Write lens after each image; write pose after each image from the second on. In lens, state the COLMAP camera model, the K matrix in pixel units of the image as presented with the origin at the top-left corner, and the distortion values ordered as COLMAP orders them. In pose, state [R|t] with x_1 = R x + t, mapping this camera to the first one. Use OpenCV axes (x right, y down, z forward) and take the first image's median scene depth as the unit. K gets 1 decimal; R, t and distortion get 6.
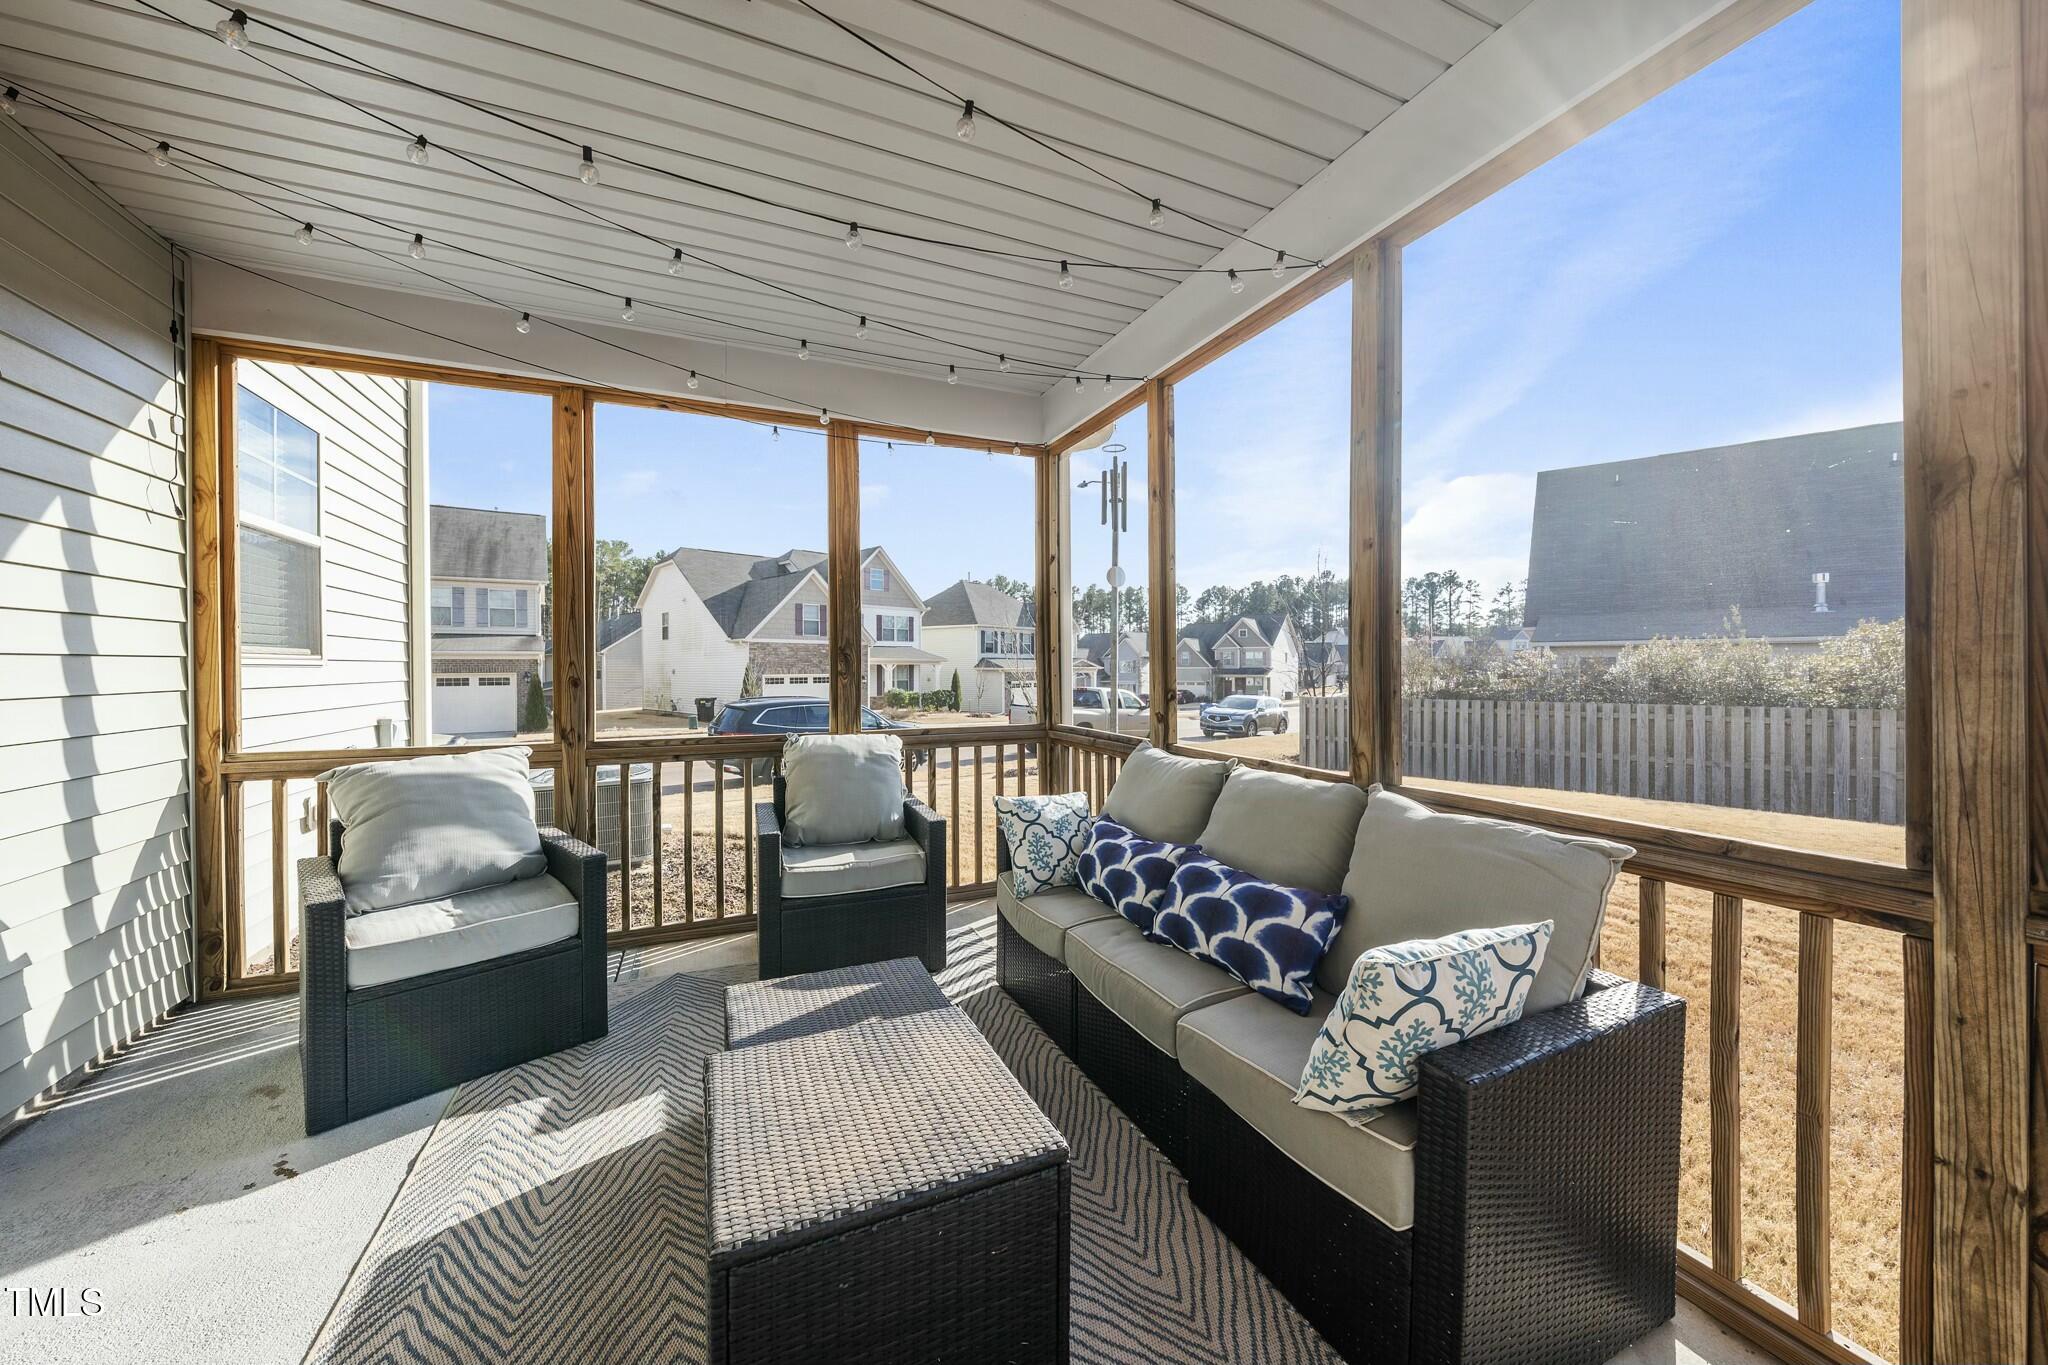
lens RADIAL K [[718.5, 0, 1011.4], [0, 718.5, 673.8], [0, 0, 1]] dist [-0.002183, 0.000260]
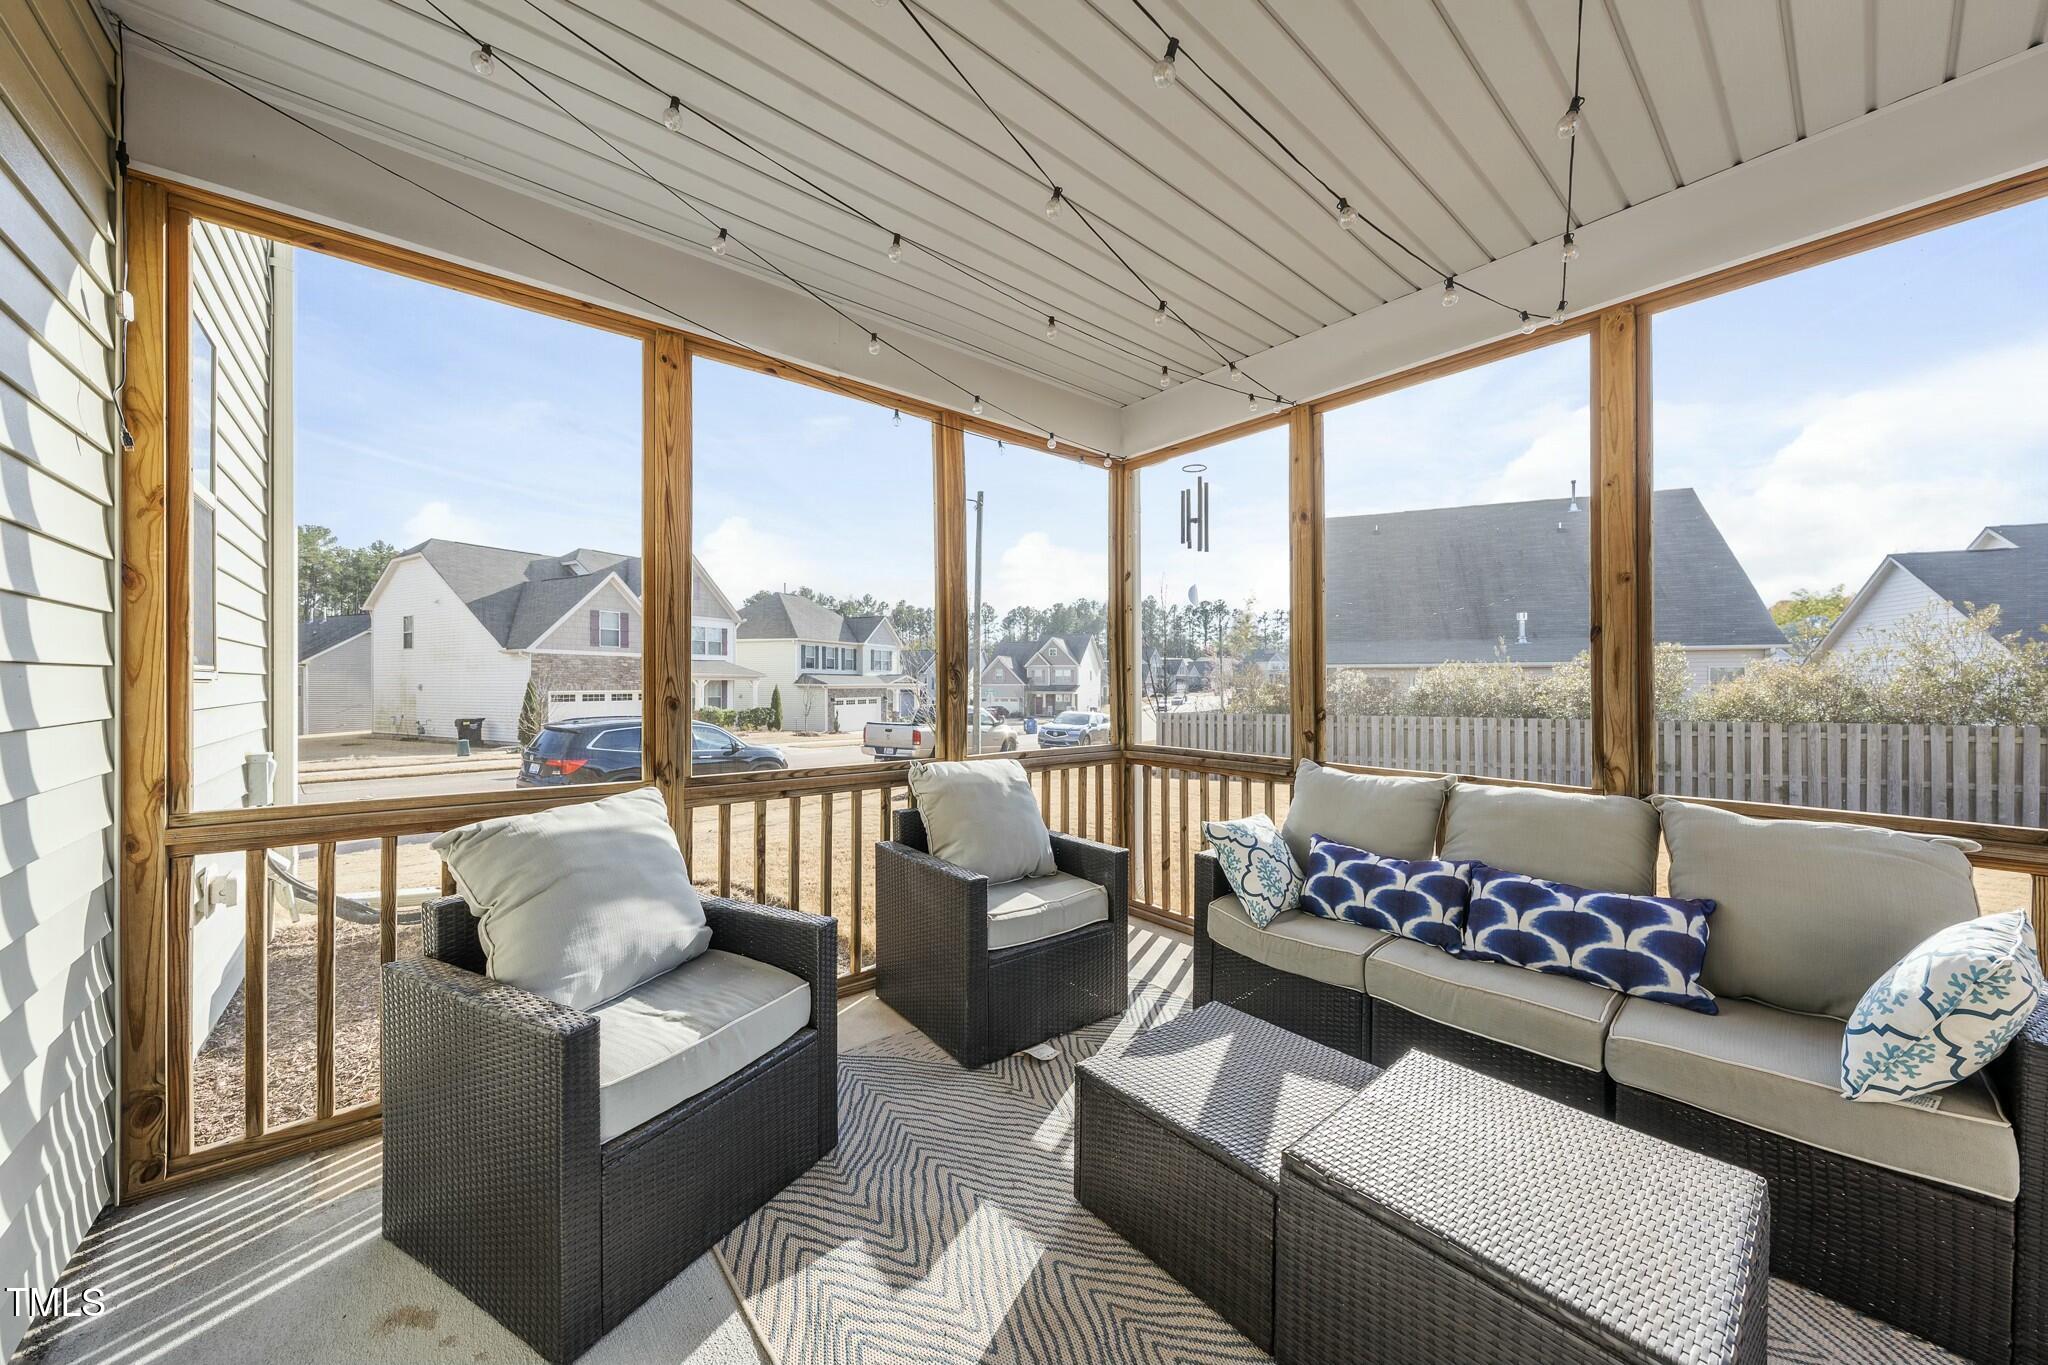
lens RADIAL K [[718.5, 0, 1019.5], [0, 718.5, 684.7], [0, 0, 1]] dist [-0.002183, 0.000260]
pose [[0.960577, 0.003986, 0.277984, -0.452326], [-0.001787, 0.999965, -0.008165, -0.003349], [-0.278007, 0.007346, 0.960551, 0.129906]]
